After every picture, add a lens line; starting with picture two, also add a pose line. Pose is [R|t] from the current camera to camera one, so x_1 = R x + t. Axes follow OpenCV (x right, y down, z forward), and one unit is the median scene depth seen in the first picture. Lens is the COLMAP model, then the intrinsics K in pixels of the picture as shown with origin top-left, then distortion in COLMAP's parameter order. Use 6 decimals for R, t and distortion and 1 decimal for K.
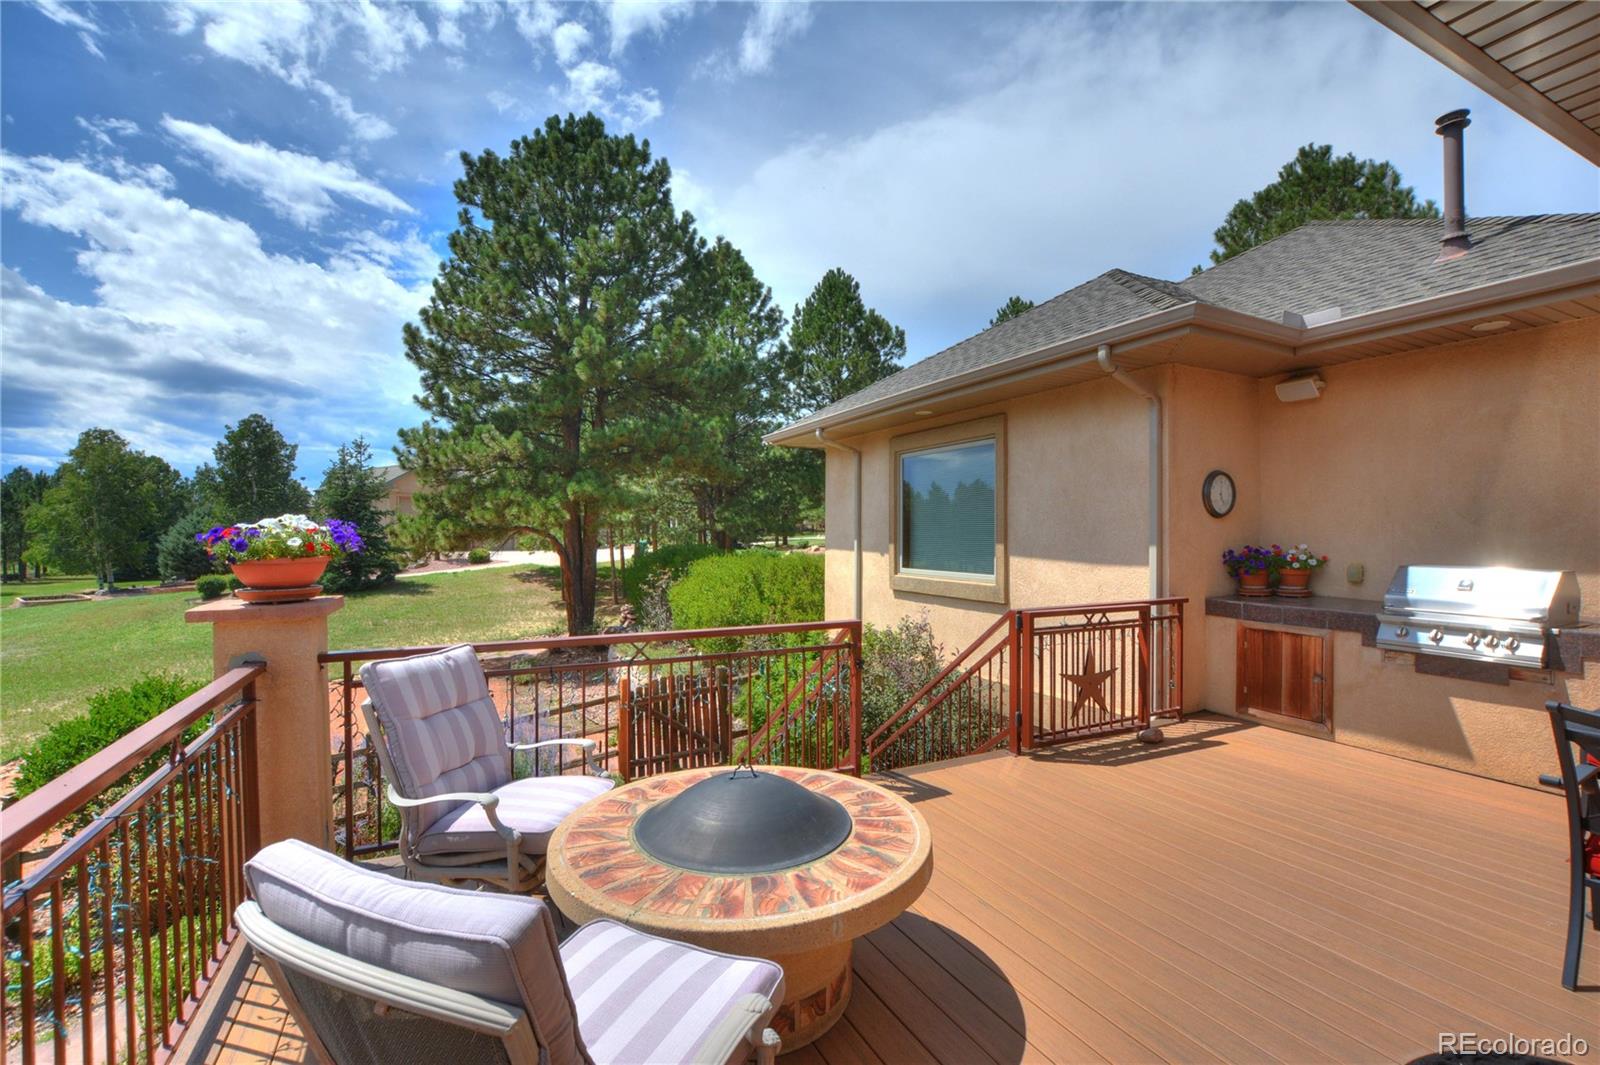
lens RADIAL K [[708.8, 0, 818.4], [0, 708.8, 543.8], [0, 0, 1]] dist [-0.029406, 0.002087]
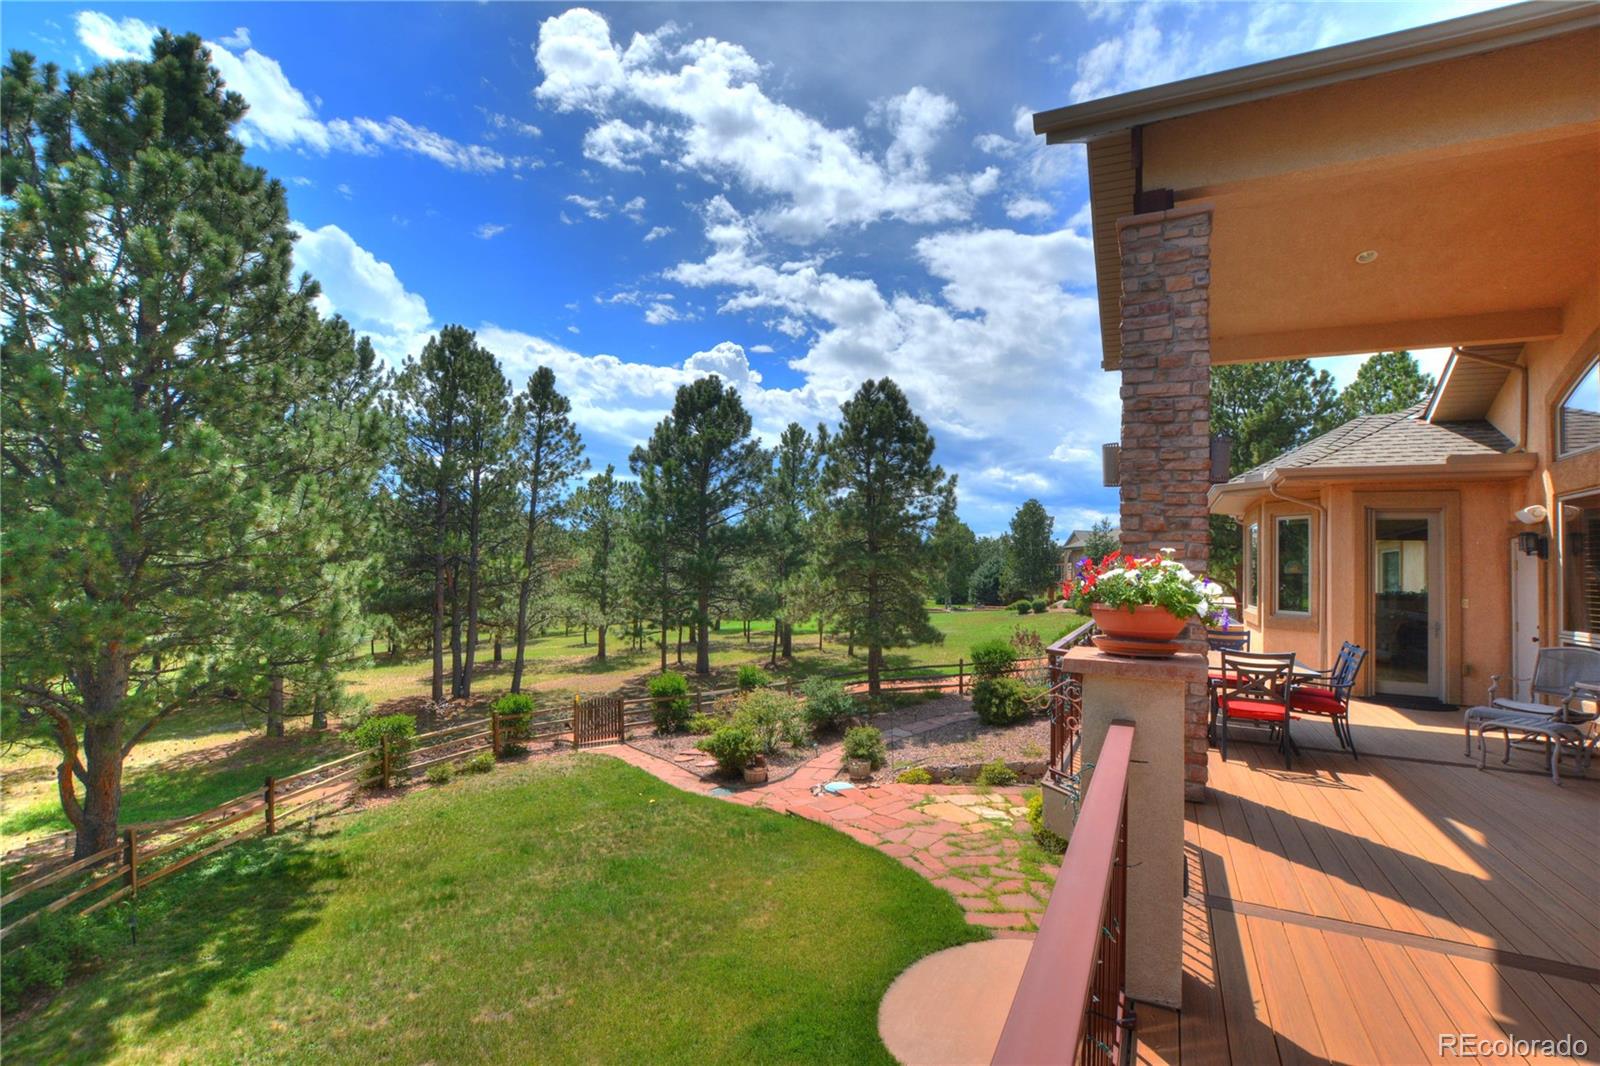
lens RADIAL K [[708.8, 0, 809.5], [0, 708.8, 534.3], [0, 0, 1]] dist [-0.029406, 0.002087]
pose [[0.593764, -0.021161, -0.804361, 0.223315], [-0.043382, 0.997358, -0.058262, 0.004917], [0.803469, 0.069488, 0.591277, -0.468791]]
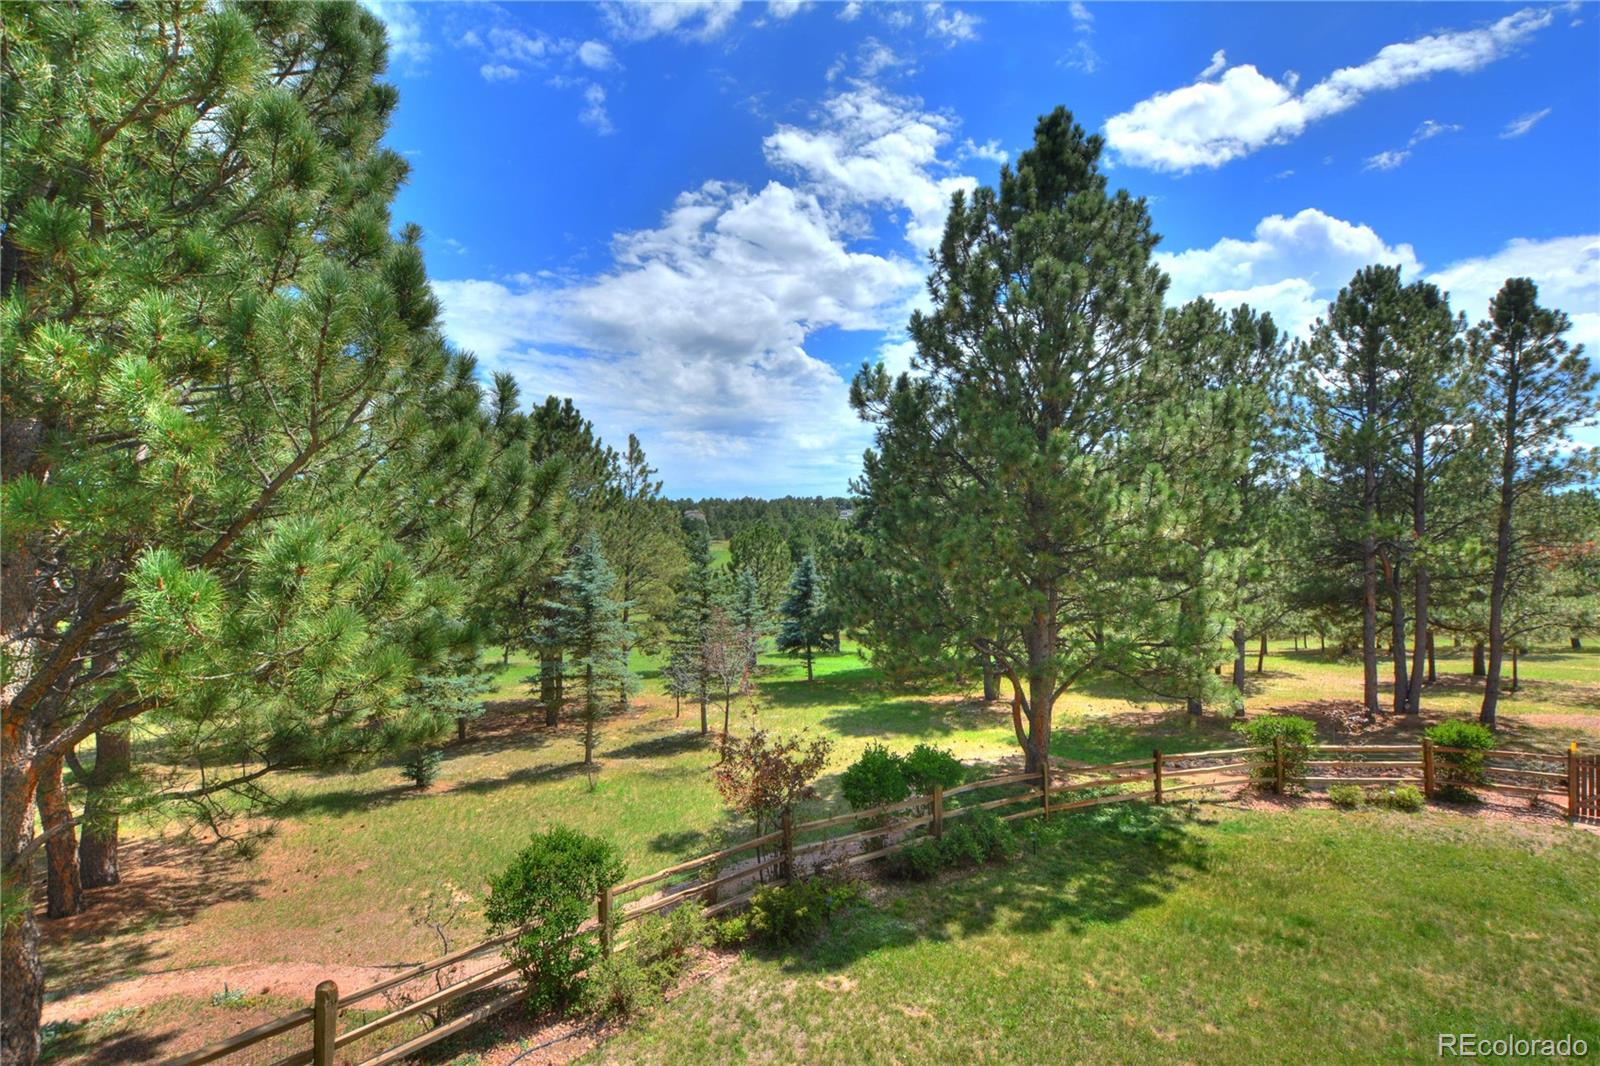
lens RADIAL K [[708.8, 0, 796.7], [0, 708.8, 534.0], [0, 0, 1]] dist [-0.029406, 0.002087]
pose [[-0.555340, -0.009528, -0.831569, 0.194310], [-0.028597, 0.999562, 0.007644, 0.004456], [0.831131, 0.028025, -0.555369, -0.412490]]
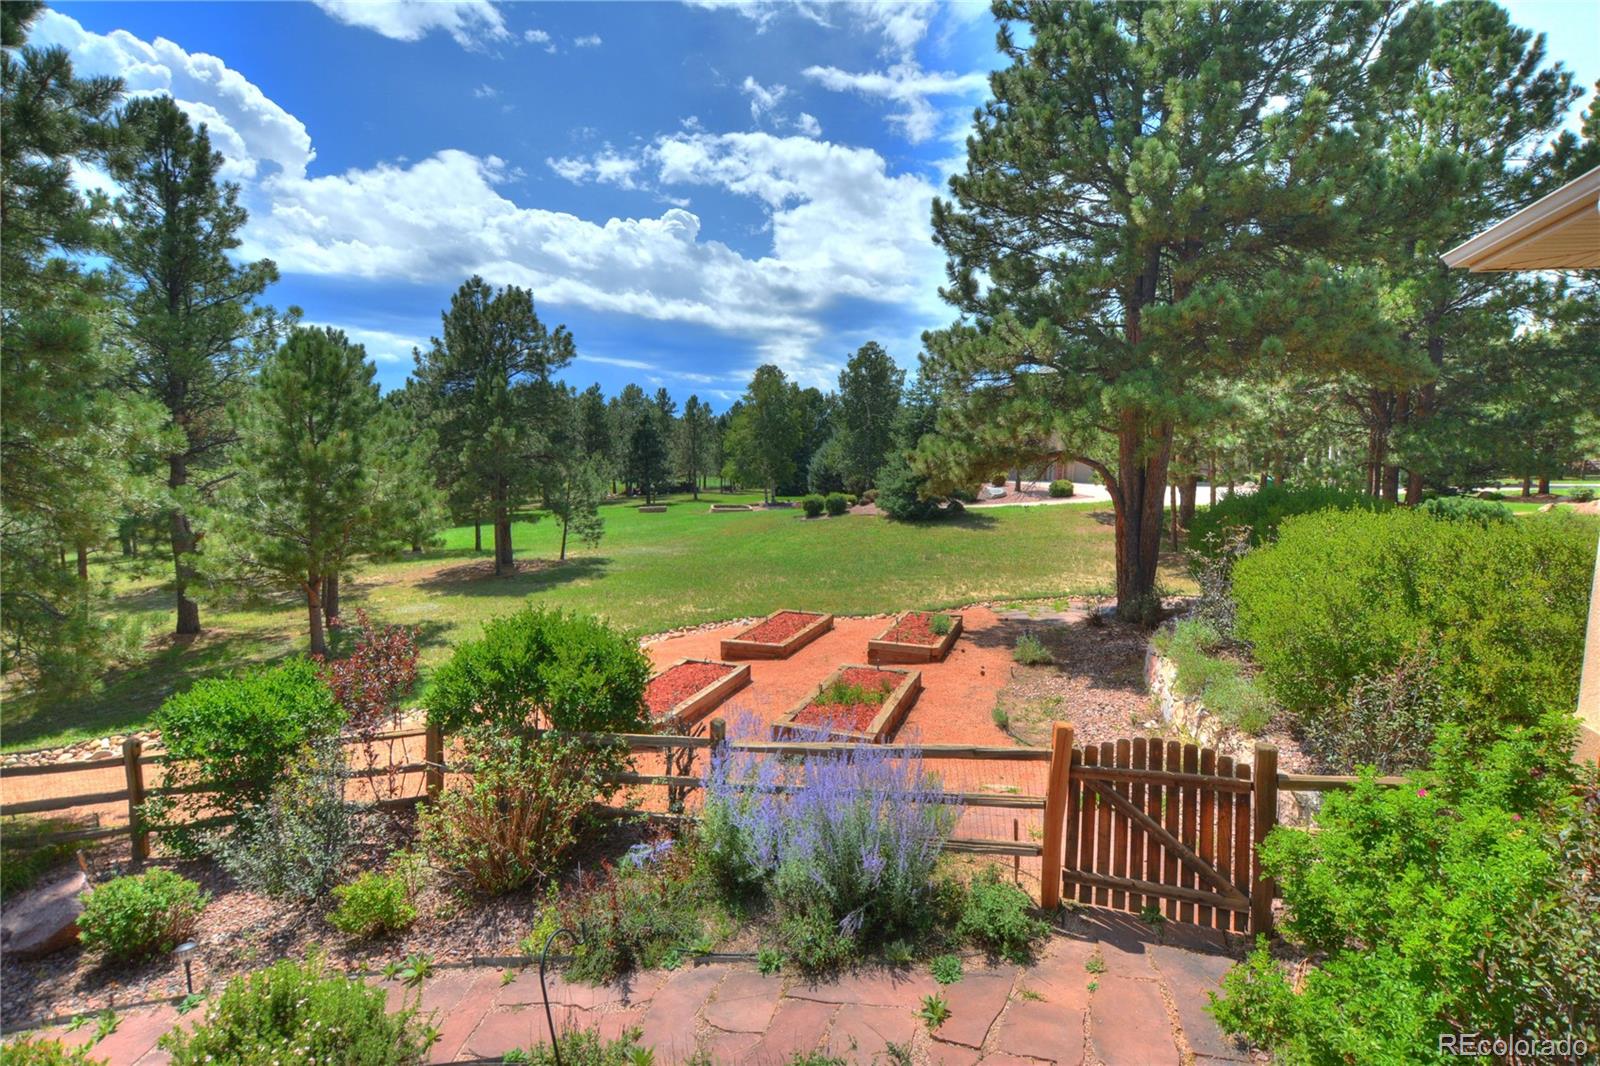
lens RADIAL K [[808.7, 0, 806.5], [0, 808.7, 538.2], [0, 0, 1]] dist [-0.013060, -0.002718]
pose [[0.697991, 0.090403, -0.710377, 0.005530], [-0.036134, 0.995182, 0.091144, -0.001206], [0.715194, -0.037949, 0.697895, 0.123125]]
